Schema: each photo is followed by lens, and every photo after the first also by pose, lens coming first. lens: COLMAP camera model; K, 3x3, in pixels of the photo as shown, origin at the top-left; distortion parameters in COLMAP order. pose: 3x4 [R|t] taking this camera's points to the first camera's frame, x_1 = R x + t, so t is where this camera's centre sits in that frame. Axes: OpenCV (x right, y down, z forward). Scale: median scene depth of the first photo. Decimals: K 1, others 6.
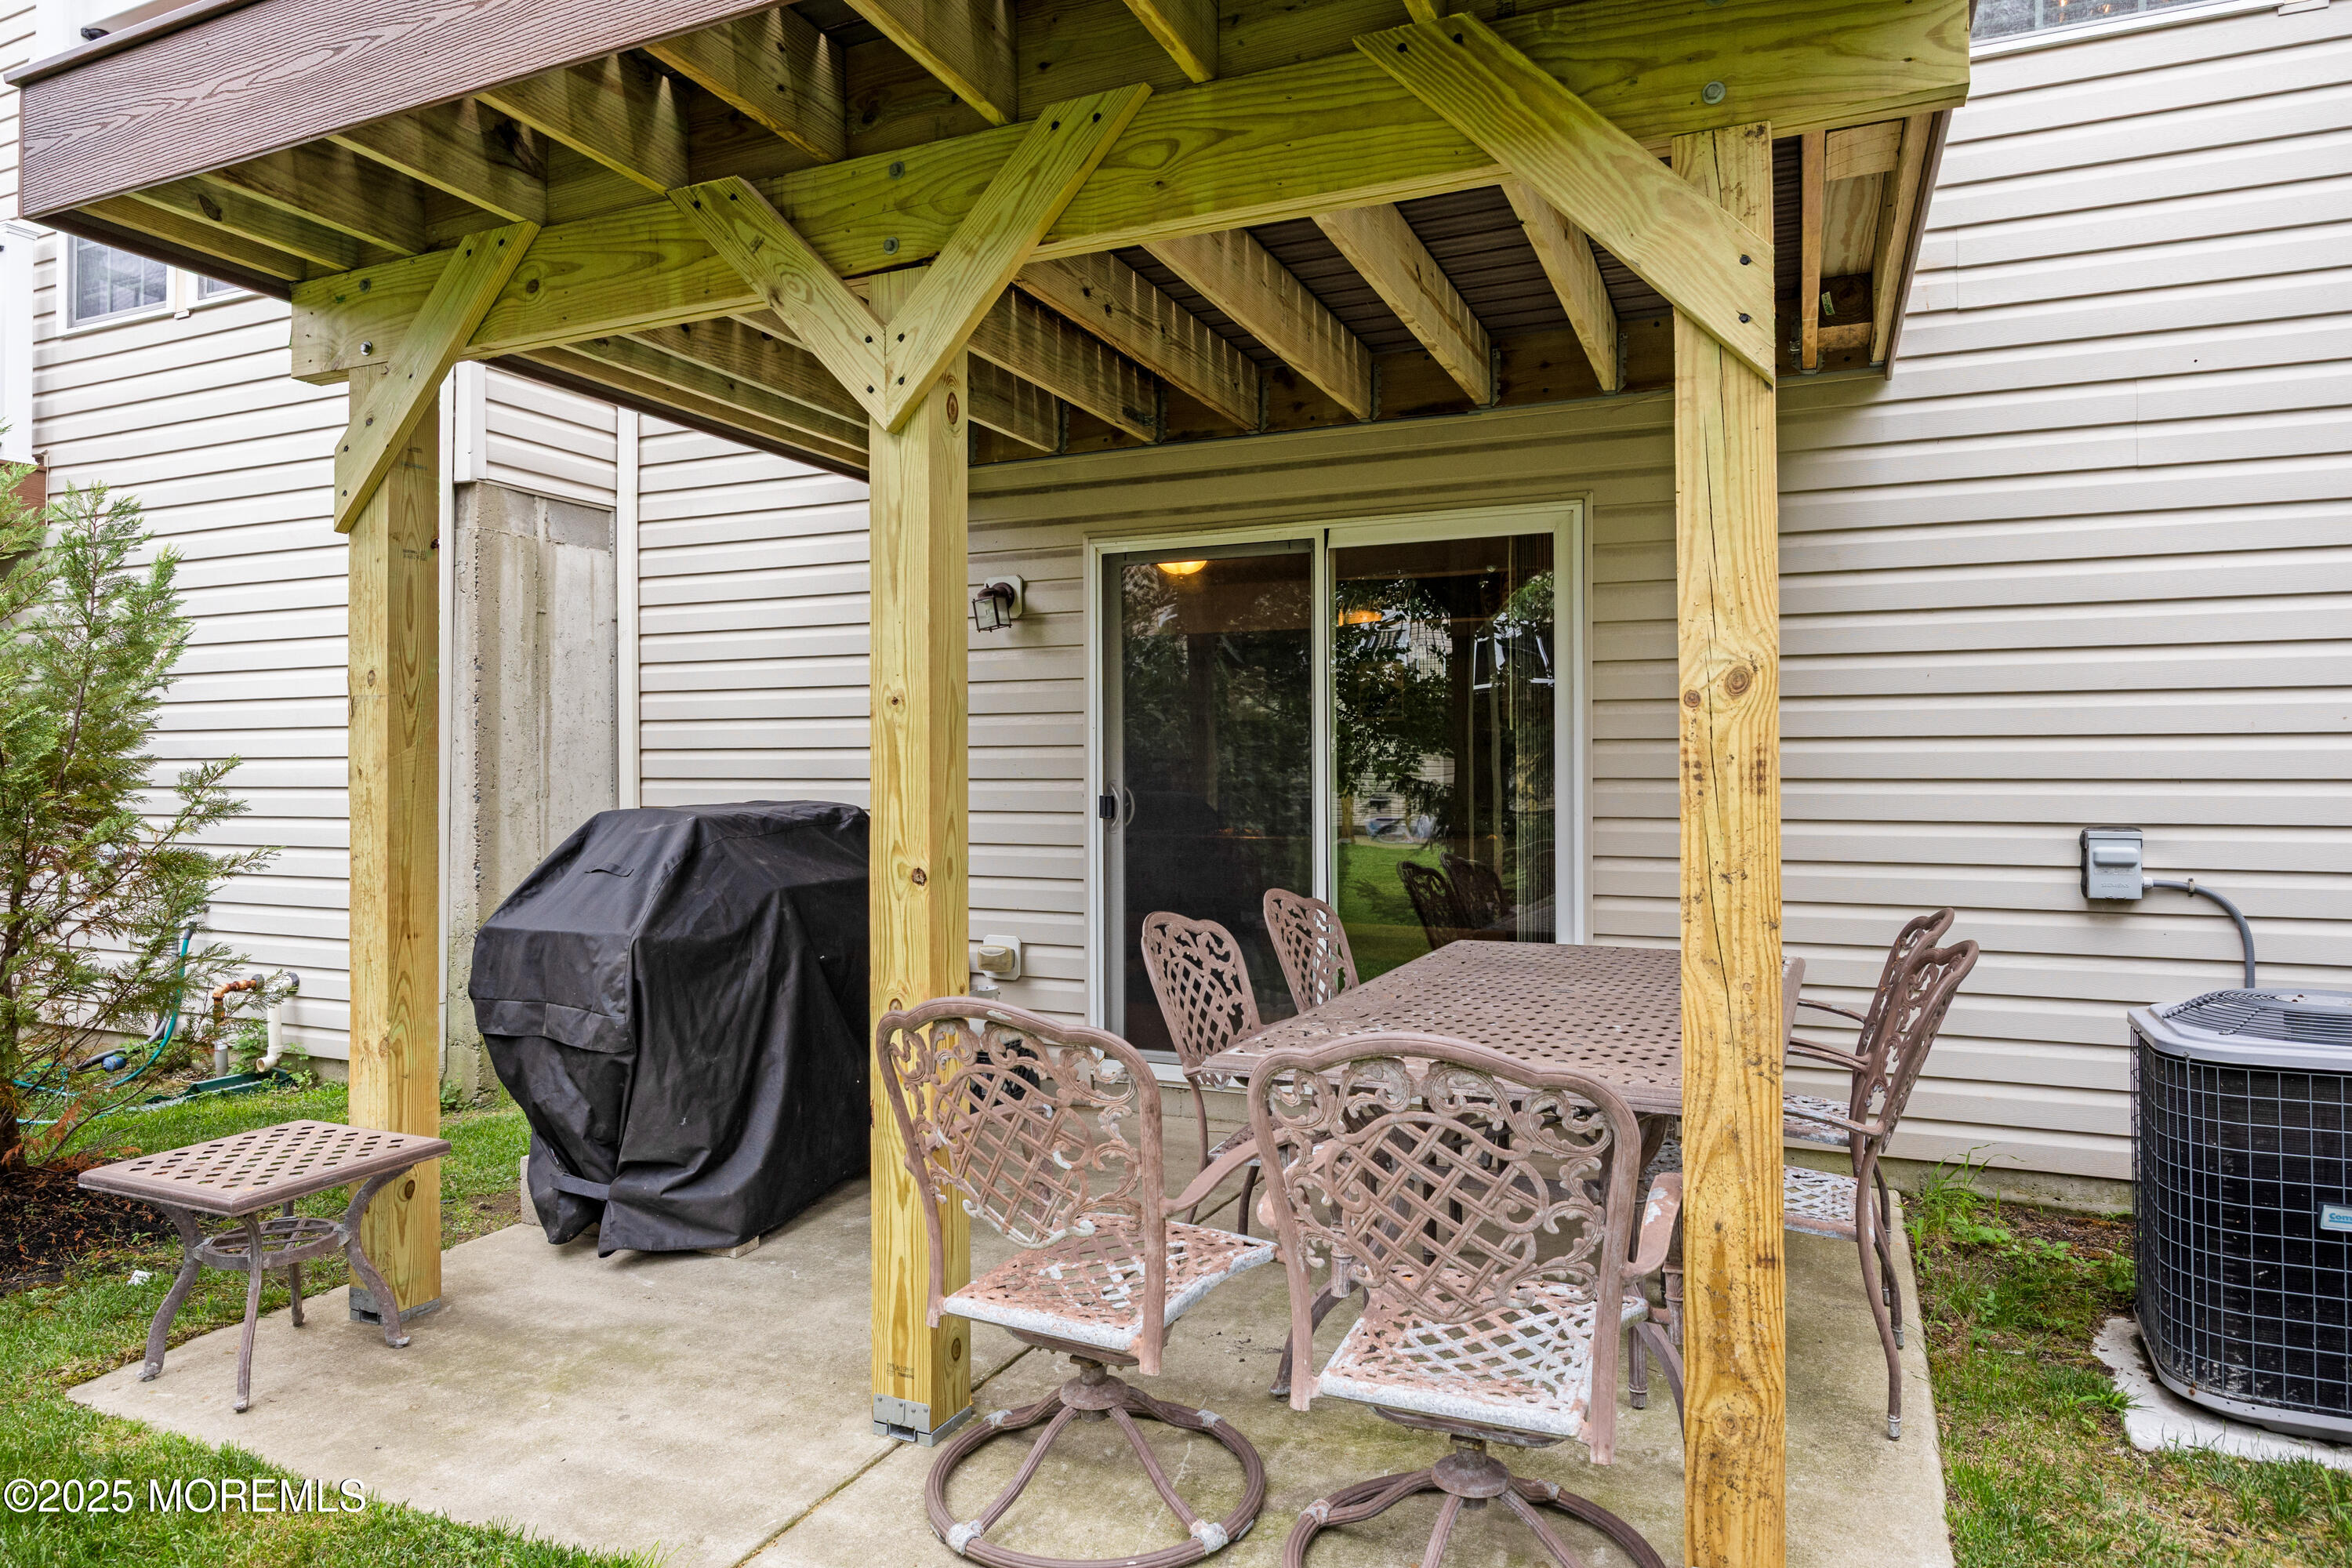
lens RADIAL K [[1433.6, 0, 1179.6], [0, 1433.6, 775.0], [0, 0, 1]] dist [-0.025761, -0.000295]
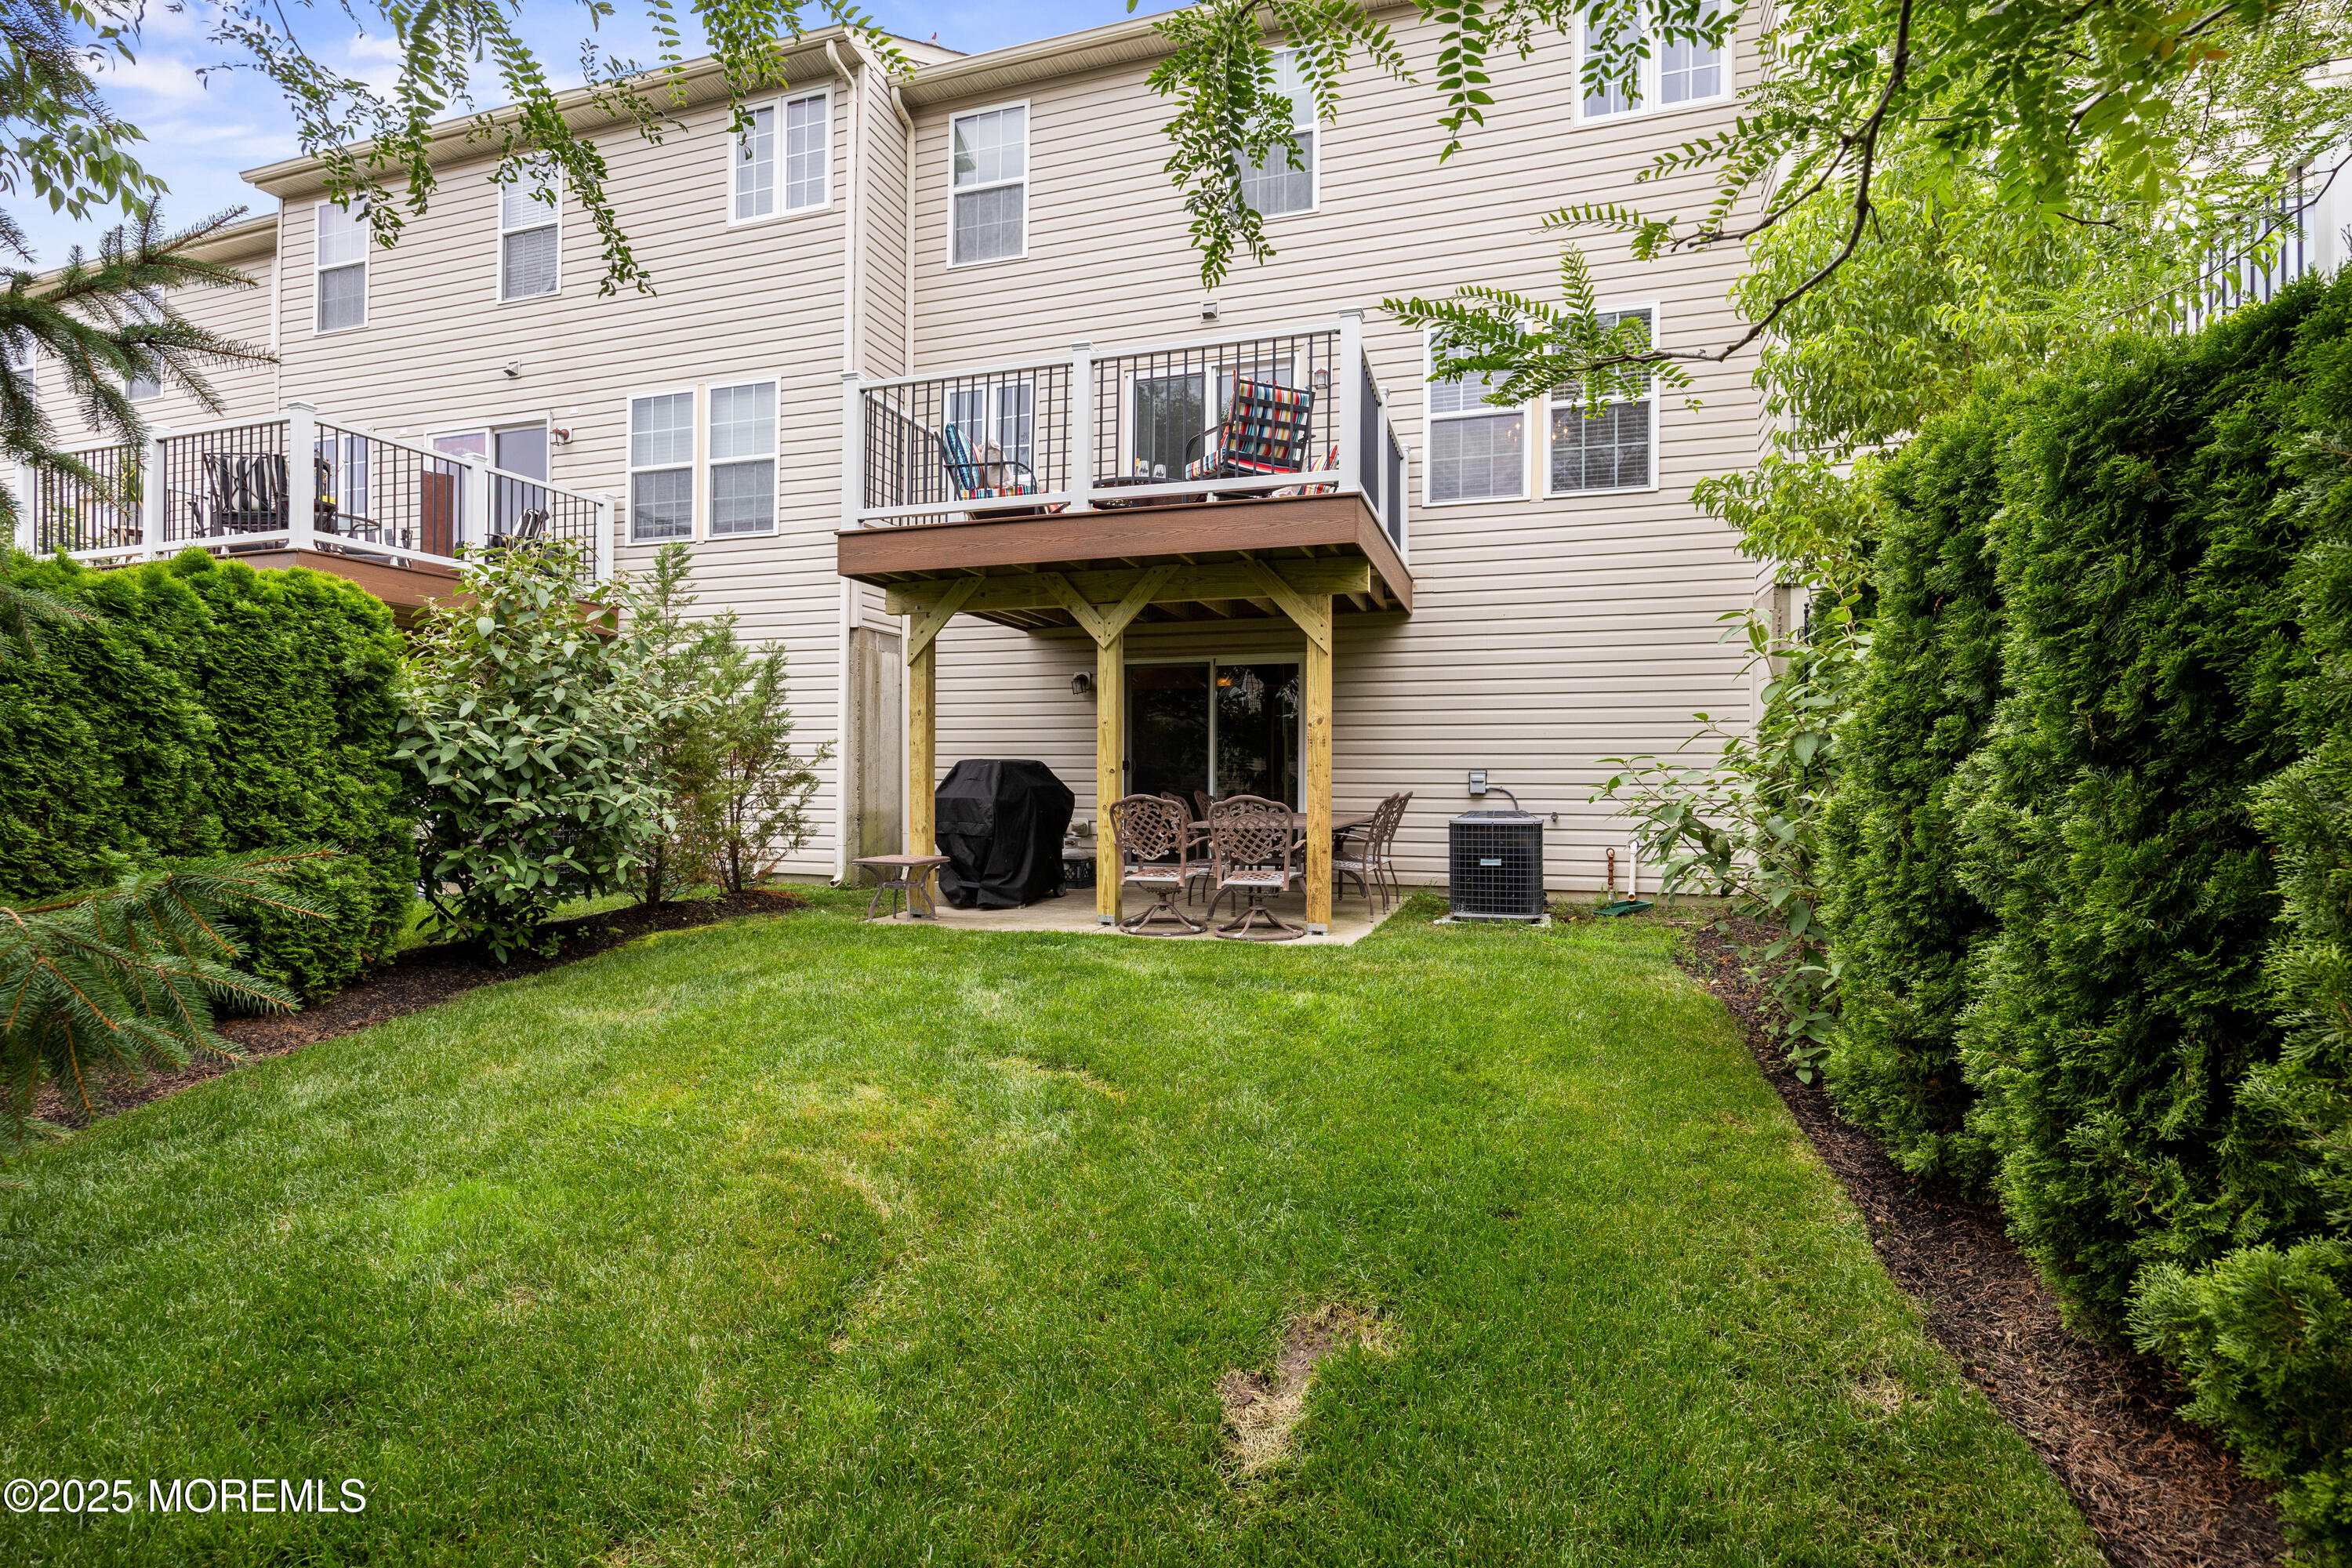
lens RADIAL K [[1132.0, 0, 1166.7], [0, 1132.0, 782.8], [0, 0, 1]] dist [0.001295, 0.000040]
pose [[0.995589, 0.007608, 0.093513, -0.216411], [-0.007909, 0.999965, 0.002848, 0.062526], [-0.093488, -0.003575, 0.995614, -1.300789]]
